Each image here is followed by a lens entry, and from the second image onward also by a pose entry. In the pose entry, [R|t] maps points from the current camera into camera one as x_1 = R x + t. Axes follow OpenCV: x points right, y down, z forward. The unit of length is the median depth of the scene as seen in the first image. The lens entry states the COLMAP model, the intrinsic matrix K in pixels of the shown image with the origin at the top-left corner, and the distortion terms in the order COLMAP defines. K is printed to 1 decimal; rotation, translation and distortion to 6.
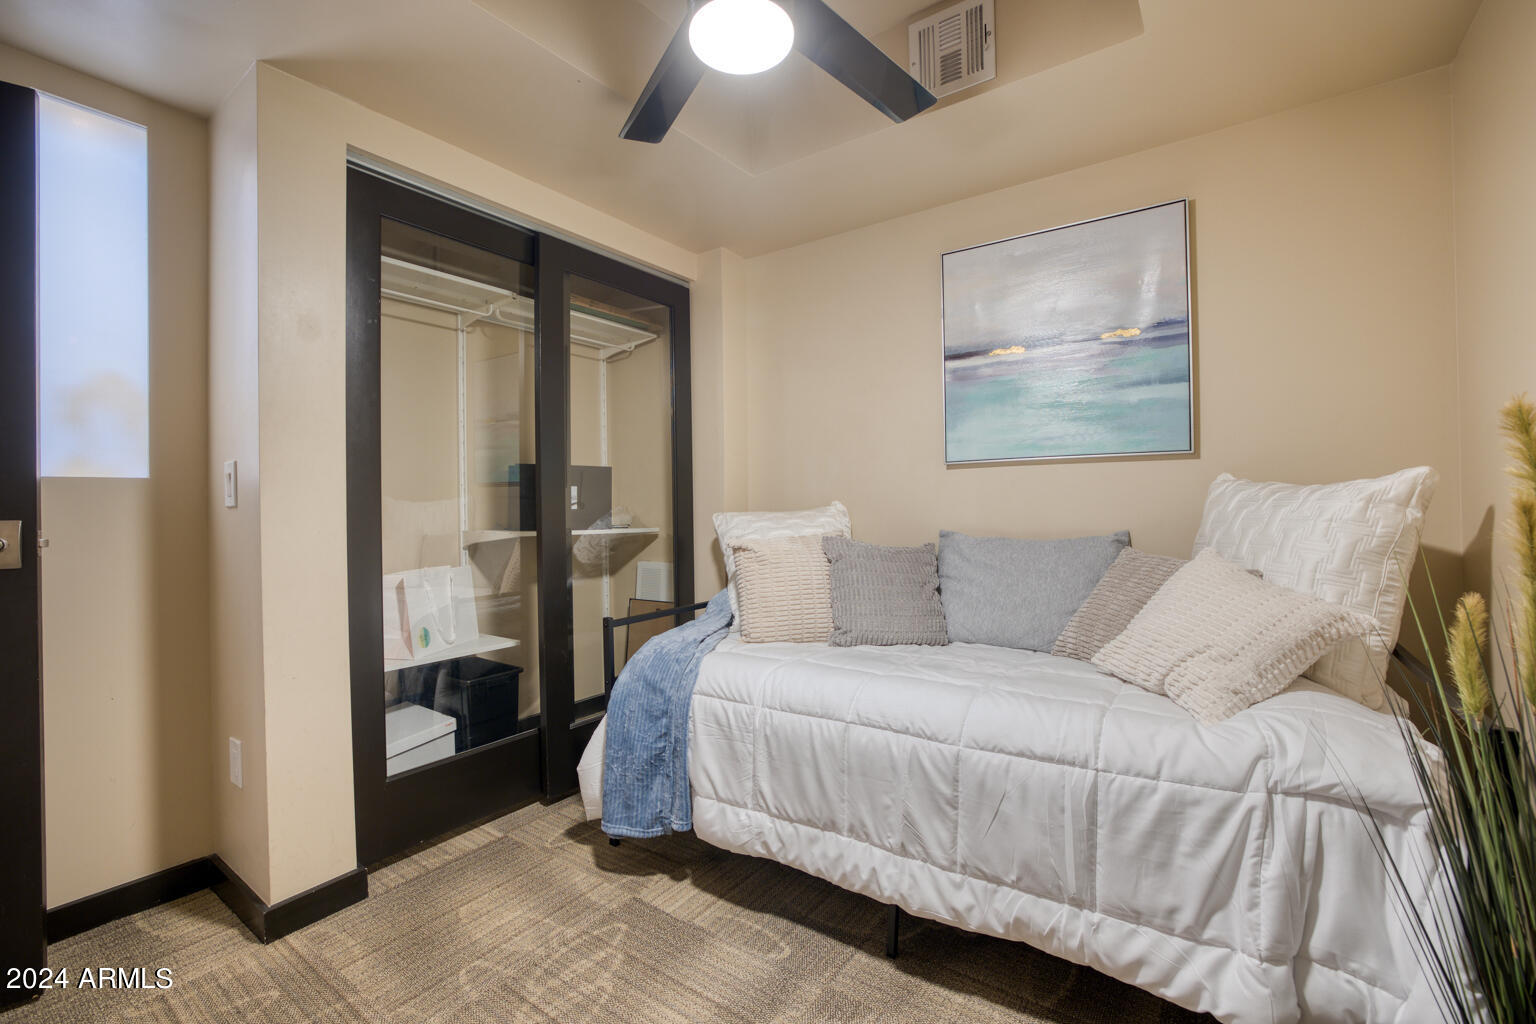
lens RADIAL K [[662.5, 0, 757.6], [0, 662.5, 505.2], [0, 0, 1]] dist [-0.048822, 0.019236]
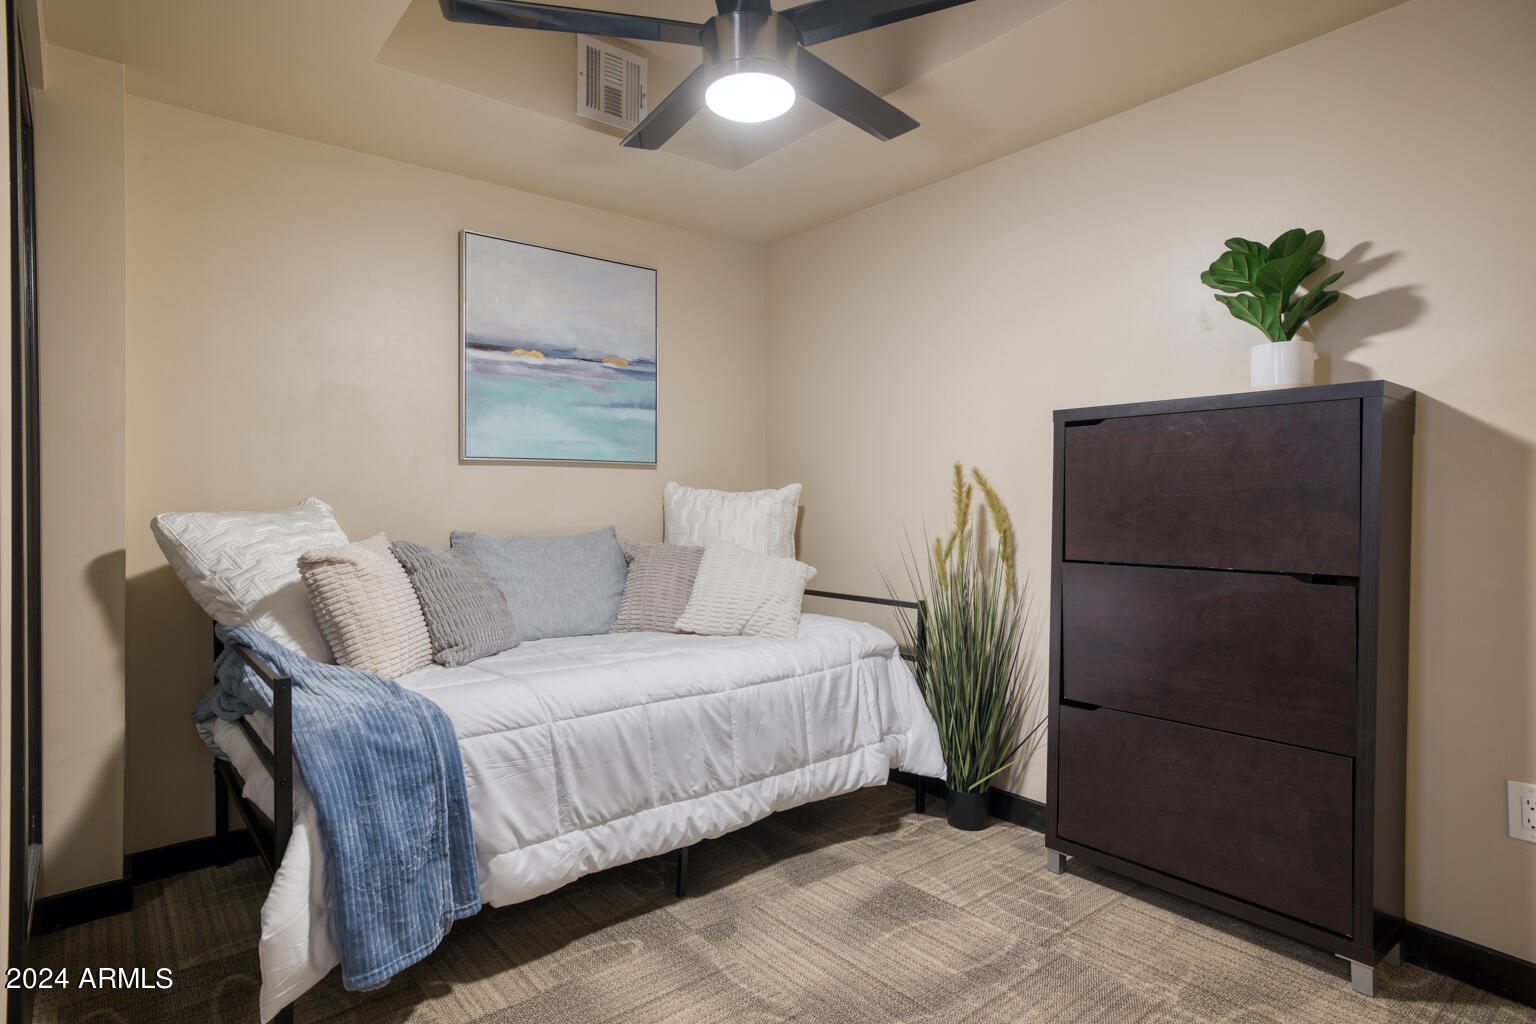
lens RADIAL K [[797.8, 0, 762.7], [0, 797.8, 505.3], [0, 0, 1]] dist [-0.037200, 0.028548]
pose [[0.273235, 0.007683, 0.961917, -1.086078], [-0.001100, 0.999970, -0.007674, 0.017061], [-0.961947, 0.001039, 0.273235, 0.473088]]
